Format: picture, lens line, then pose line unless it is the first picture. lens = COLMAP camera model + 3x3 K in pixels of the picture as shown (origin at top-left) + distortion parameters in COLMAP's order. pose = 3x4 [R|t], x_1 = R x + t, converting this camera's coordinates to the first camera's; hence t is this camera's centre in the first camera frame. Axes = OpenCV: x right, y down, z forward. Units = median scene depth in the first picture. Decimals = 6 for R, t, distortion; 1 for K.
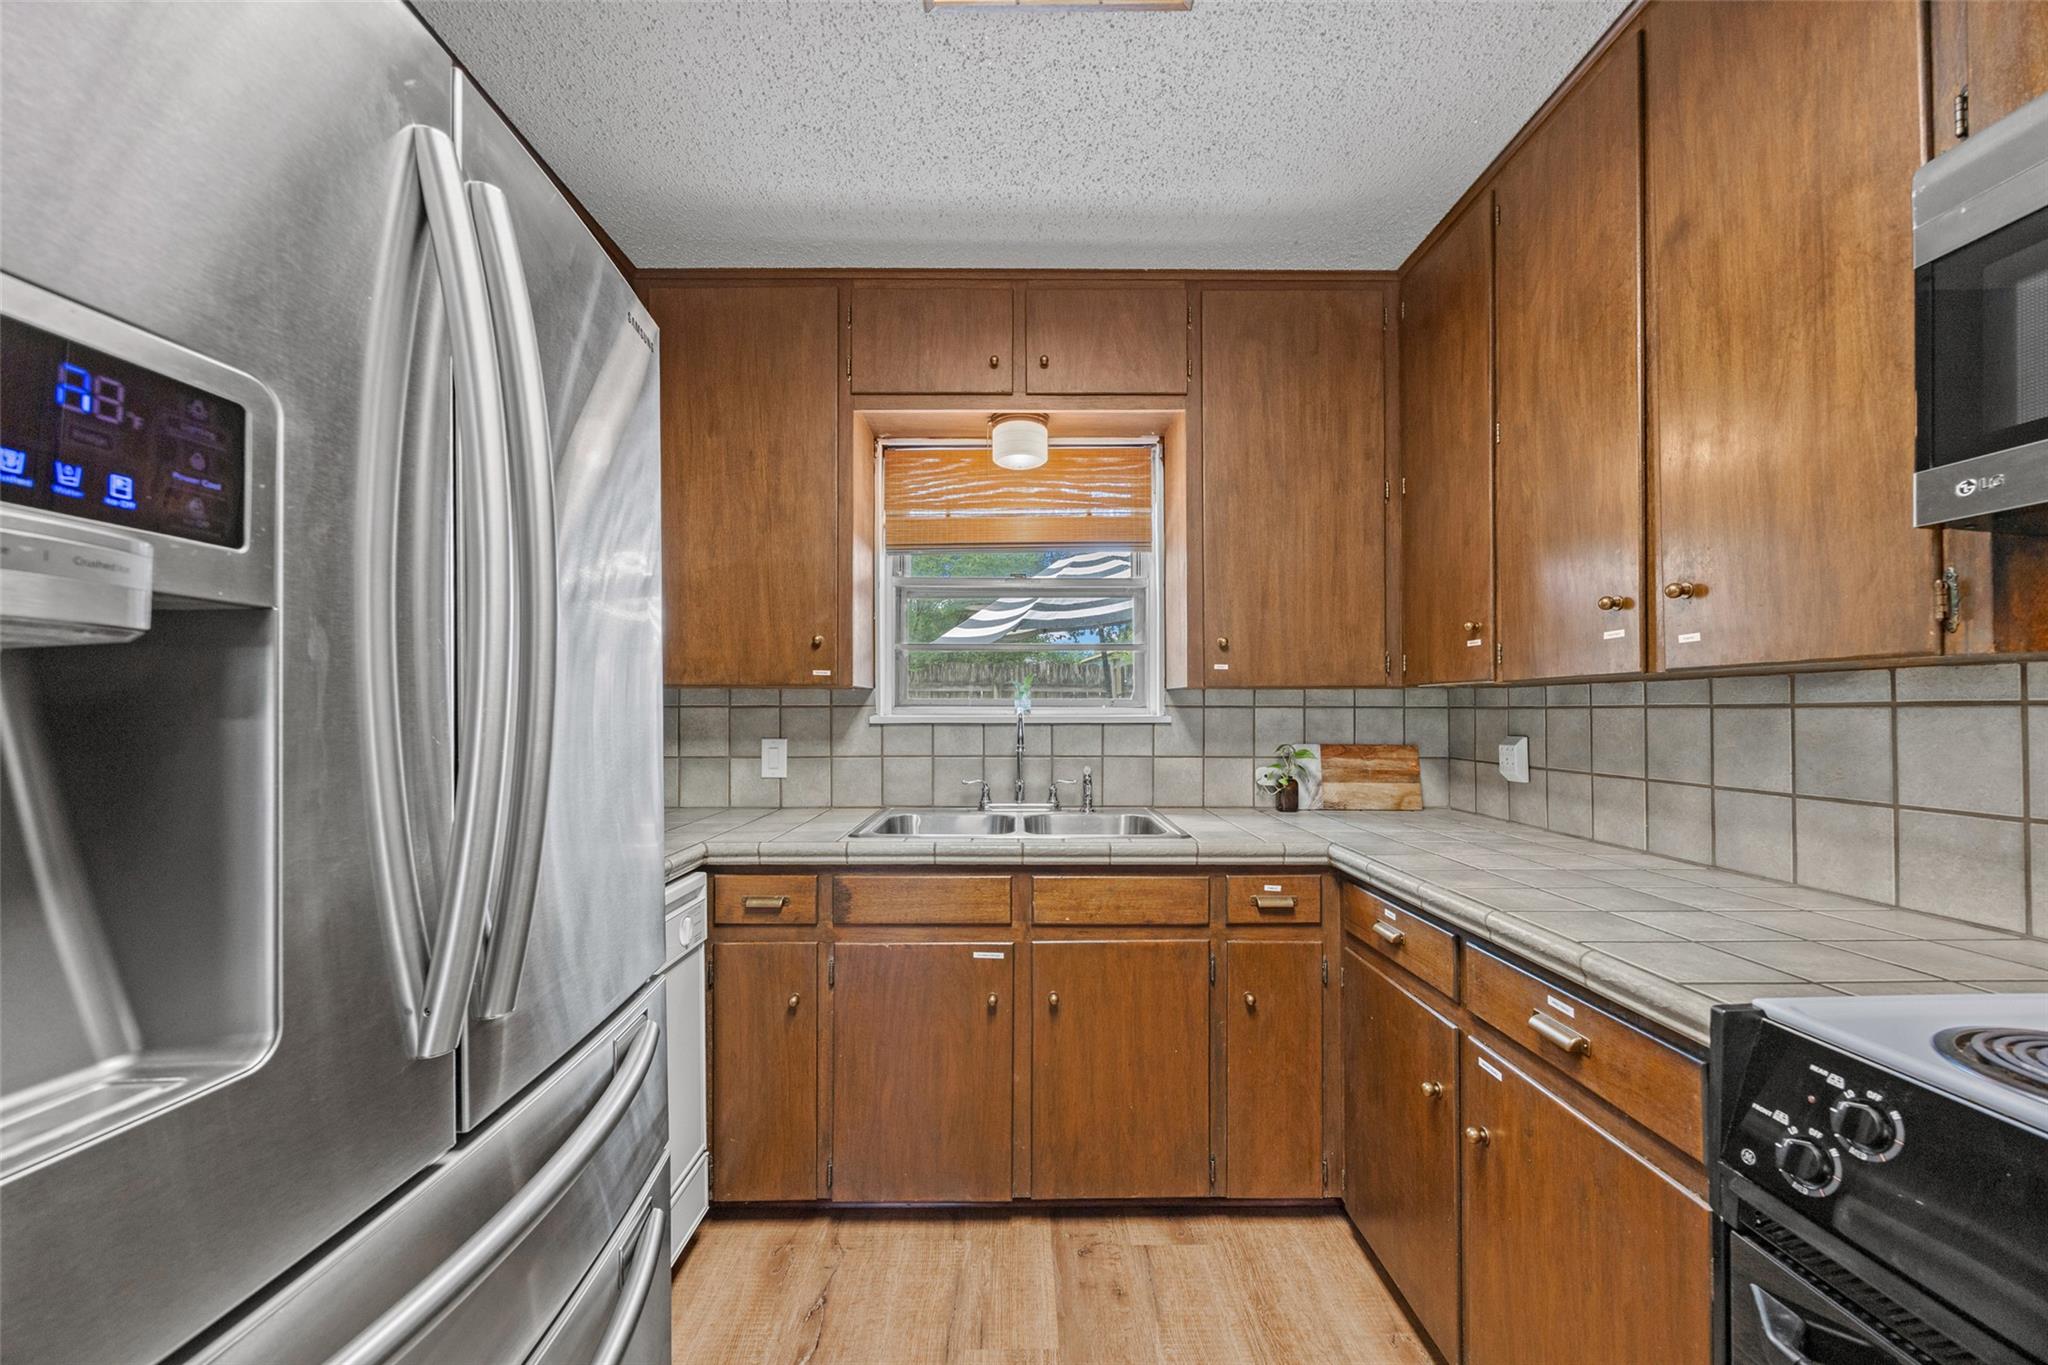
lens RADIAL K [[792.2, 0, 1031.1], [0, 792.2, 697.7], [0, 0, 1]] dist [-0.003527, -0.000047]
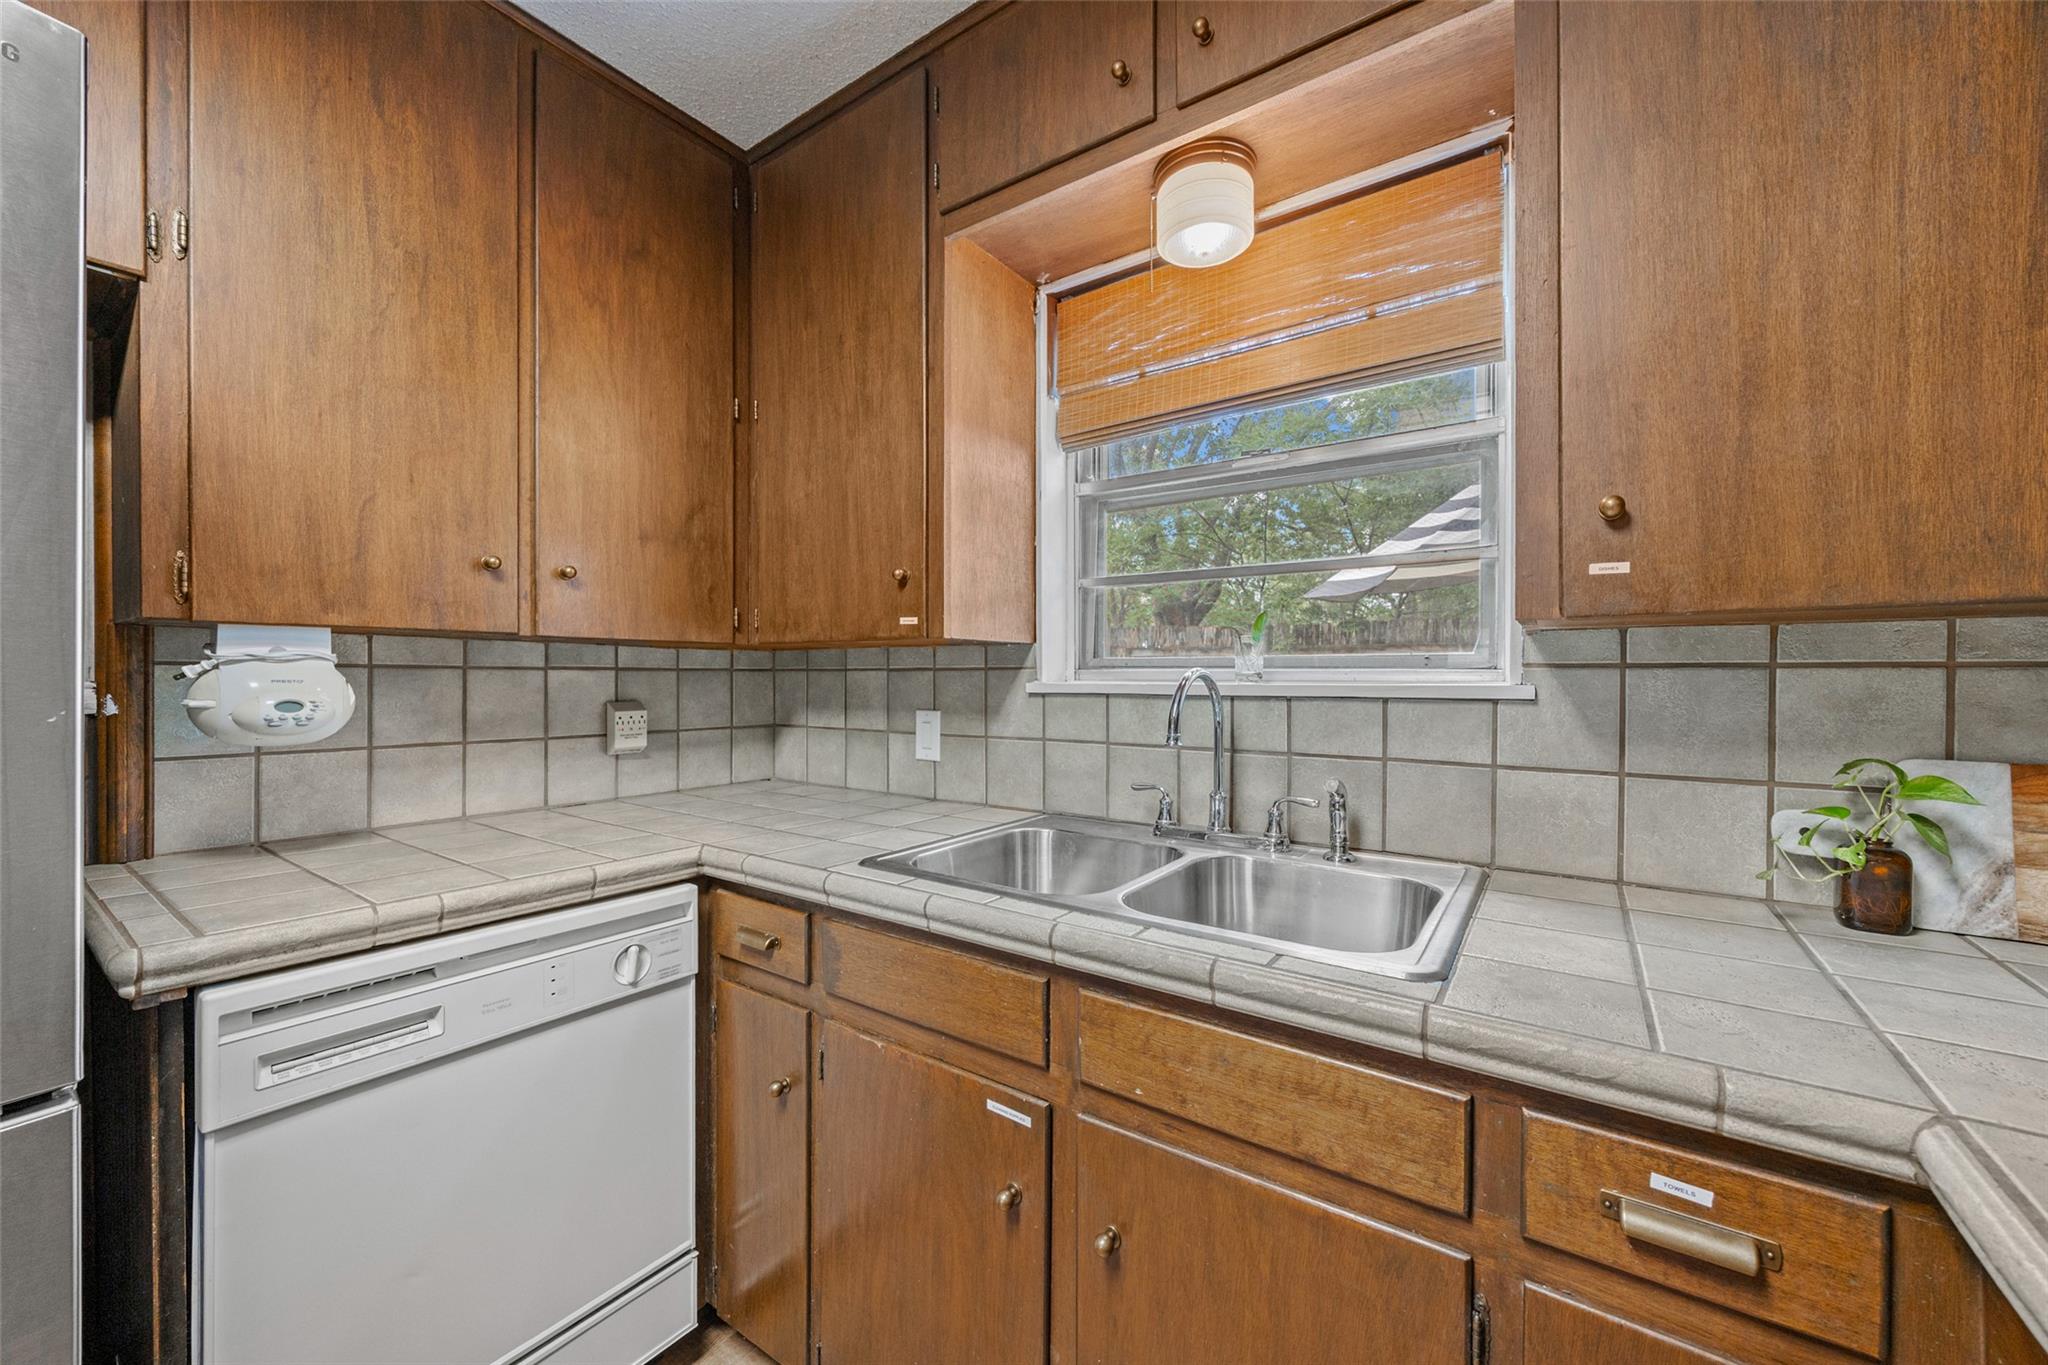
lens RADIAL K [[792.2, 0, 1011.0], [0, 792.2, 680.6], [0, 0, 1]] dist [-0.003527, -0.000047]
pose [[0.804523, 0.004557, -0.593904, 0.212048], [0.006193, 0.999852, 0.016062, 0.010561], [0.593889, -0.016600, 0.804376, 0.432213]]
